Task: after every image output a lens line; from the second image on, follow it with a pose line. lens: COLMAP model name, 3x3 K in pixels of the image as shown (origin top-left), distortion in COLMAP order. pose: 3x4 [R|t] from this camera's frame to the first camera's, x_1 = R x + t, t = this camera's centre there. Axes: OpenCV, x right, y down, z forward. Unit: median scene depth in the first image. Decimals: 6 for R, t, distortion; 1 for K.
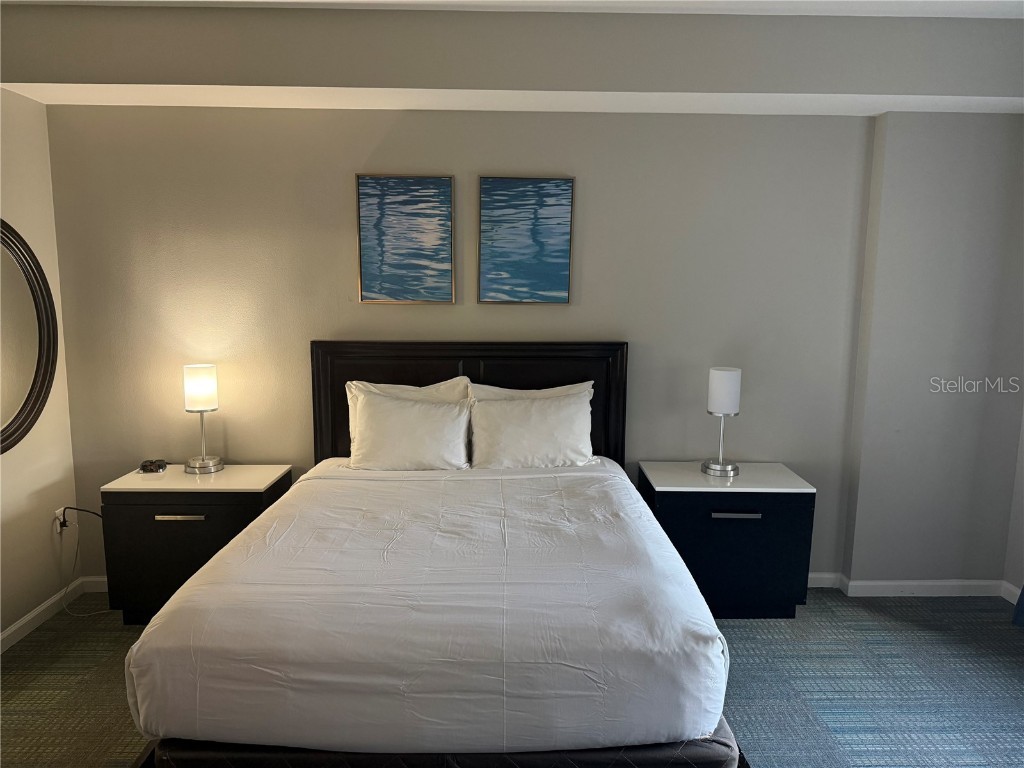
lens RADIAL K [[726.4, 0, 509.2], [0, 726.4, 387.3], [0, 0, 1]] dist [0.033089, -0.050695]
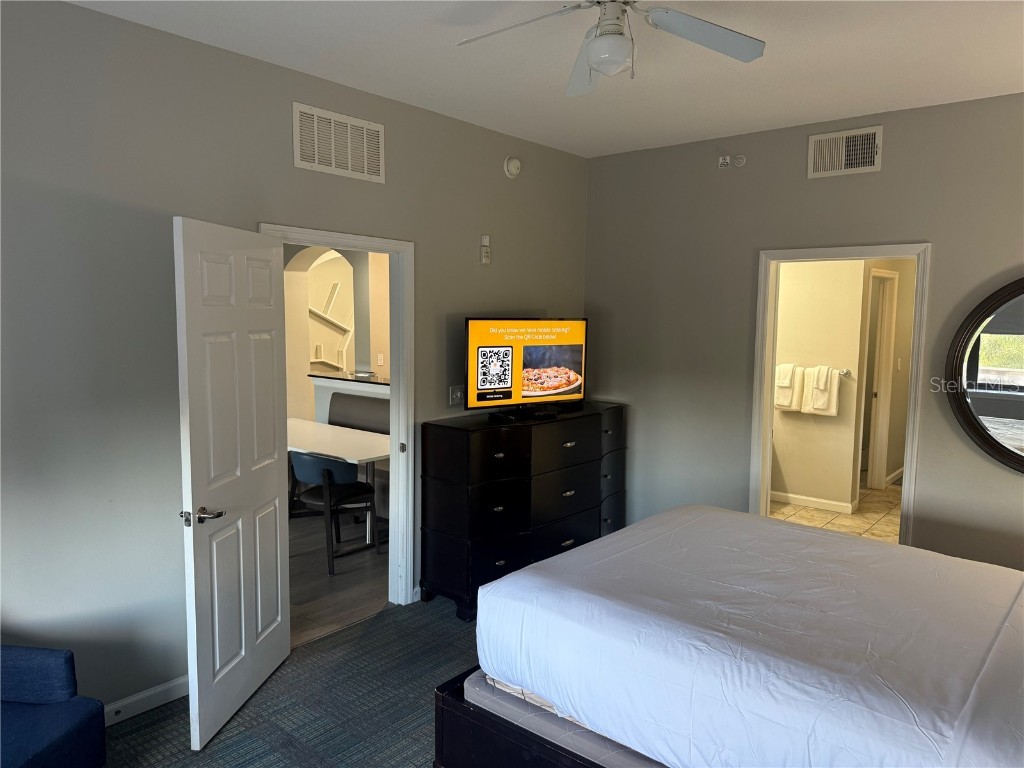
lens RADIAL K [[726.4, 0, 511.6], [0, 726.4, 384.5], [0, 0, 1]] dist [0.033089, -0.050695]
pose [[-0.665621, 0.060237, -0.743855, 2.144721], [-0.119938, 0.975147, 0.186290, -0.496125], [0.736589, 0.213215, -0.641853, 3.193580]]
